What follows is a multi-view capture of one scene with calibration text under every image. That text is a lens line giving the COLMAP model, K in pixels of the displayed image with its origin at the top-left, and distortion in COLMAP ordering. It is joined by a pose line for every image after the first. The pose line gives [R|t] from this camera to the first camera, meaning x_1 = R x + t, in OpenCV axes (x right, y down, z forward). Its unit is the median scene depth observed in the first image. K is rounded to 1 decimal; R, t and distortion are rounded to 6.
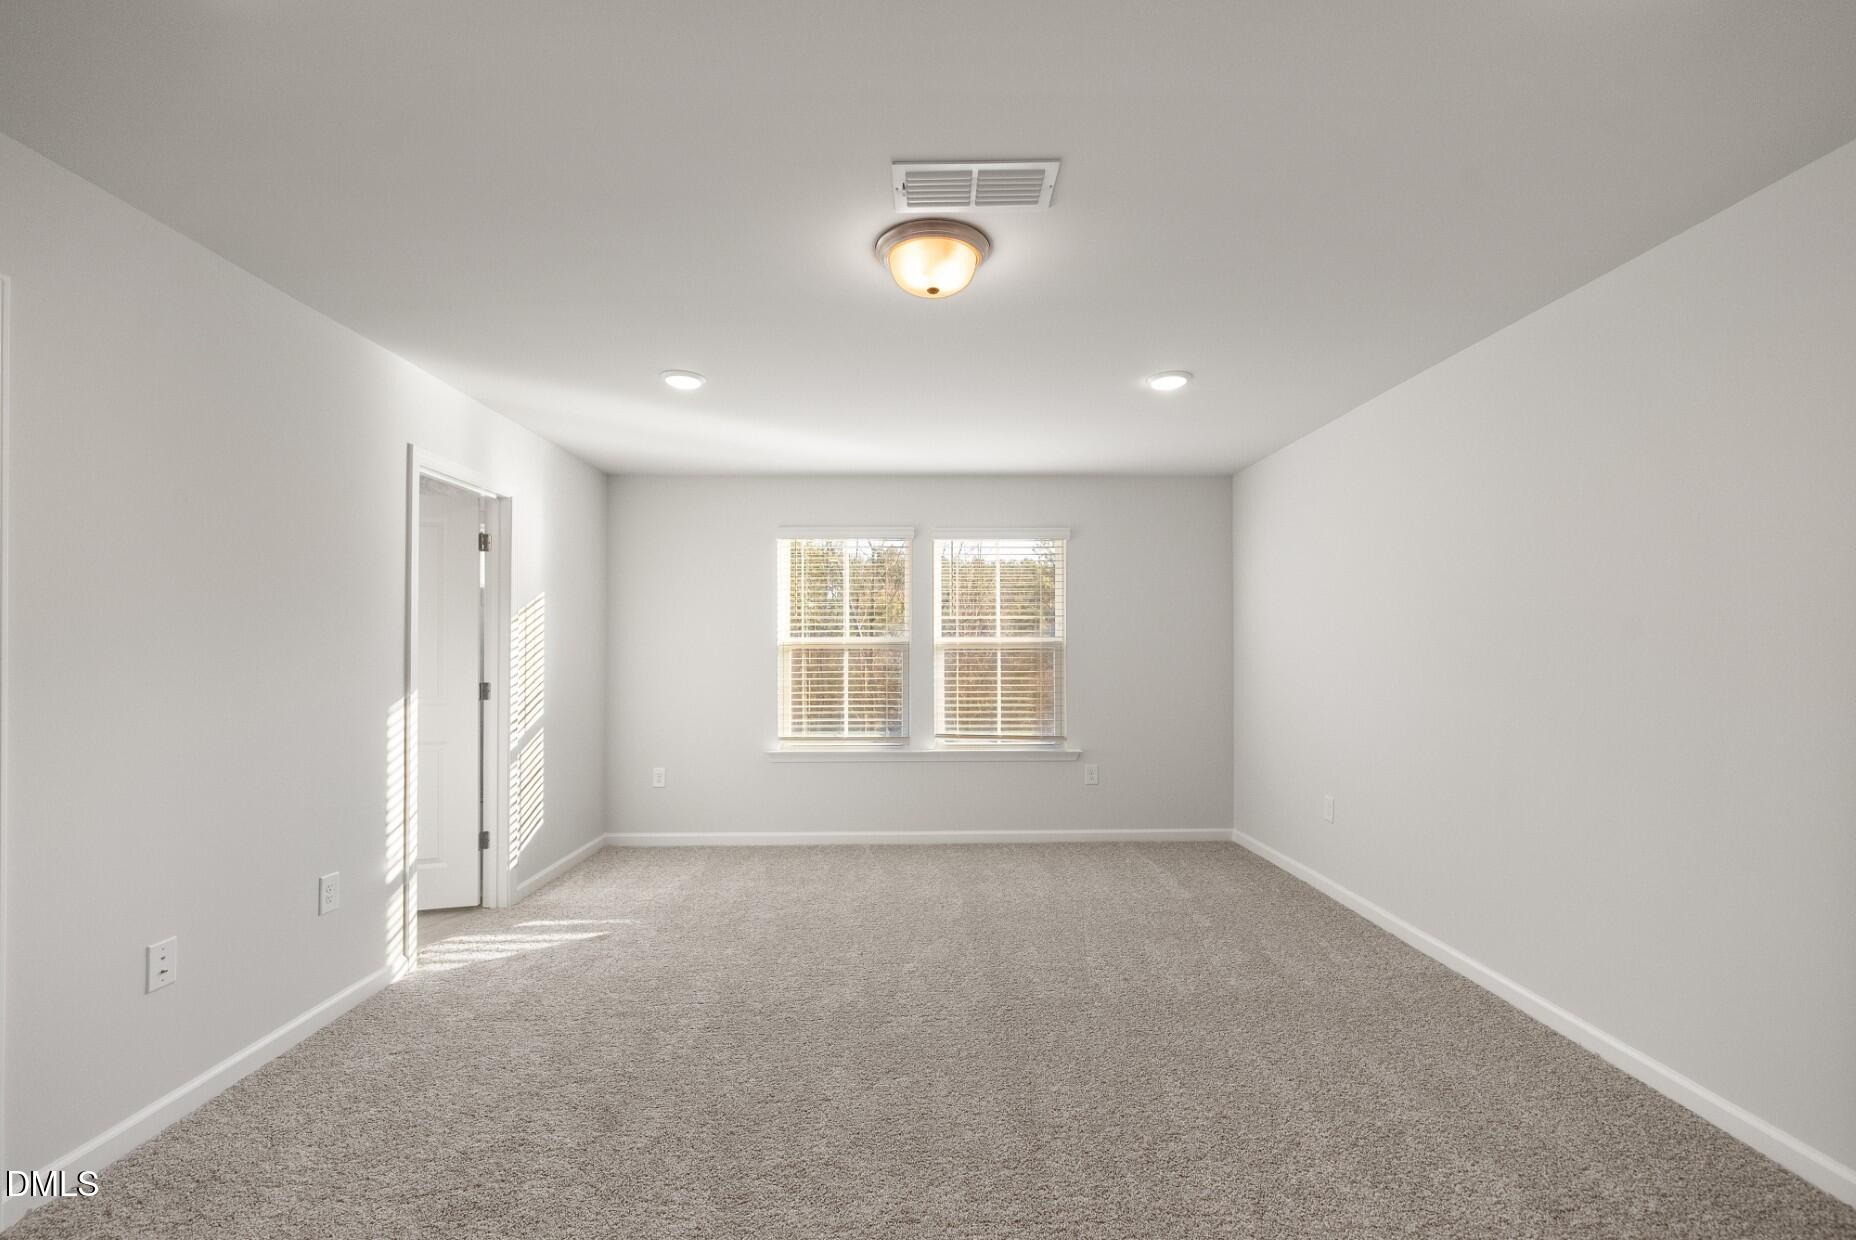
lens RADIAL K [[766.1, 0, 932.6], [0, 766.1, 643.5], [0, 0, 1]] dist [0.002289, -0.000178]
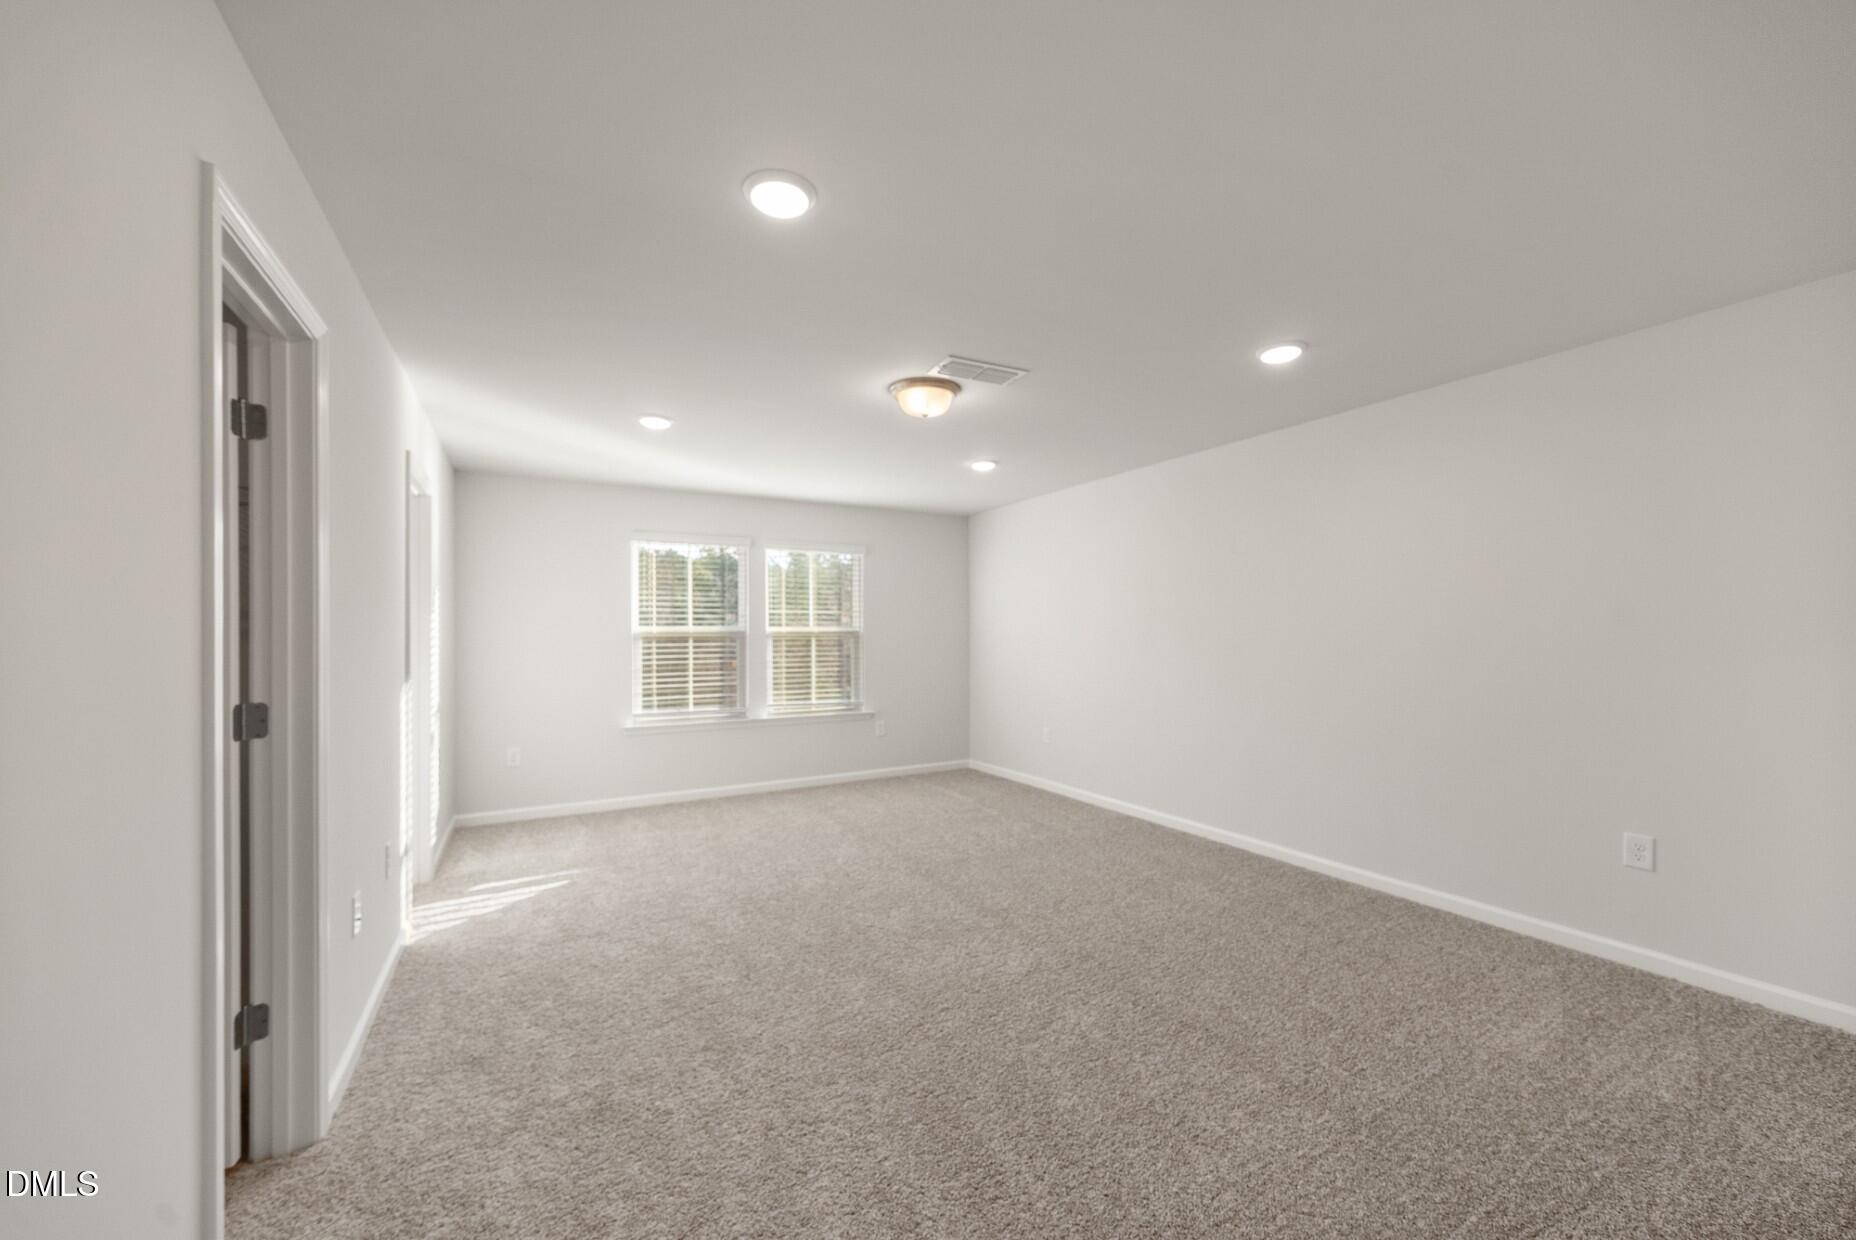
lens RADIAL K [[696.1, 0, 924.0], [0, 696.1, 620.3], [0, 0, 1]] dist [-0.000406, 0.000034]
pose [[0.885148, 0.007034, 0.465257, -0.367274], [0.001220, 0.999847, -0.017437, 0.001063], [-0.465309, 0.016002, 0.885004, -0.158612]]
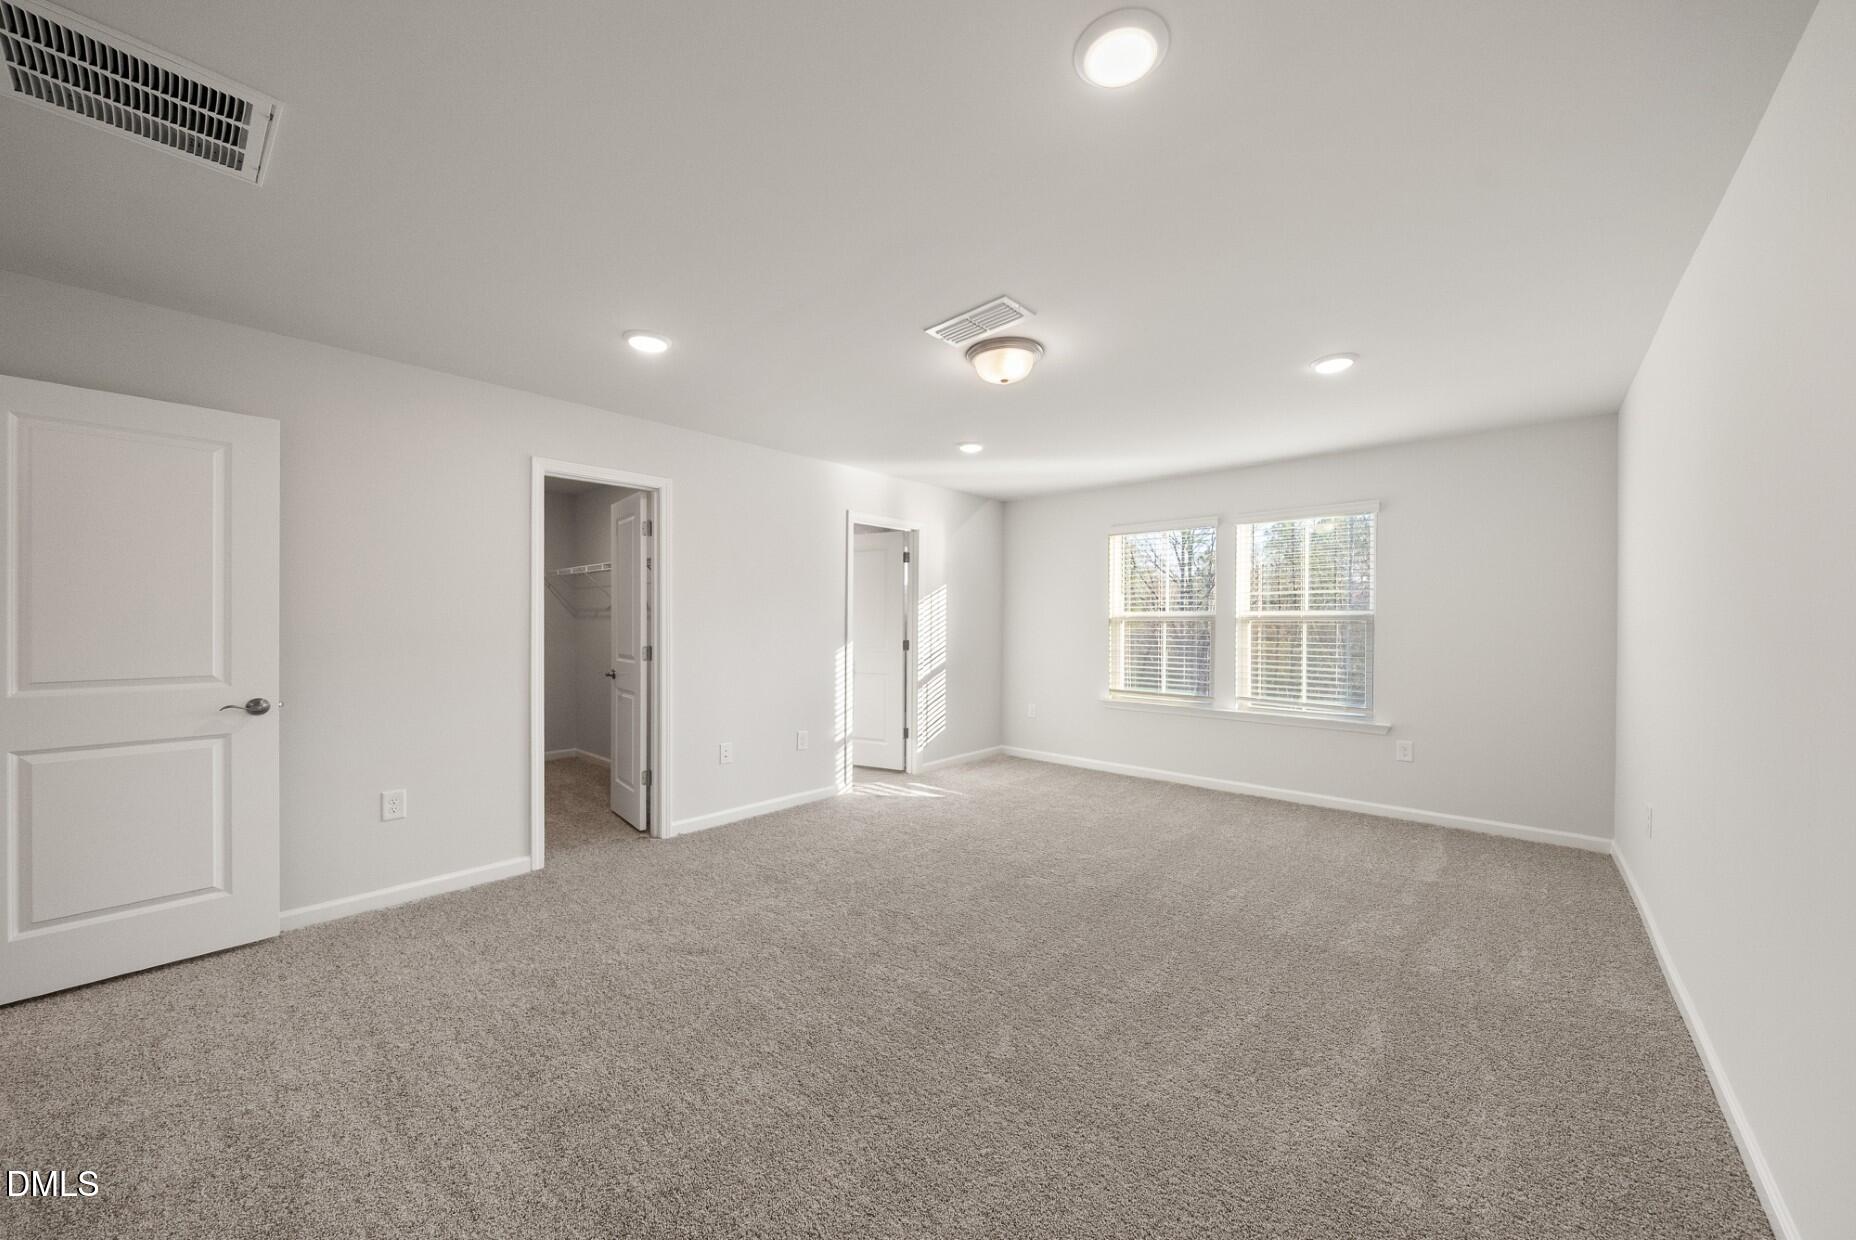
lens RADIAL K [[654.0, 0, 935.5], [0, 654.0, 622.8], [0, 0, 1]] dist [-0.001054, 0.000157]
pose [[0.735924, 0.006172, -0.677037, 0.405891], [-0.000087, 0.999959, 0.009021, 0.000488], [0.677065, -0.006580, 0.735894, -0.017771]]
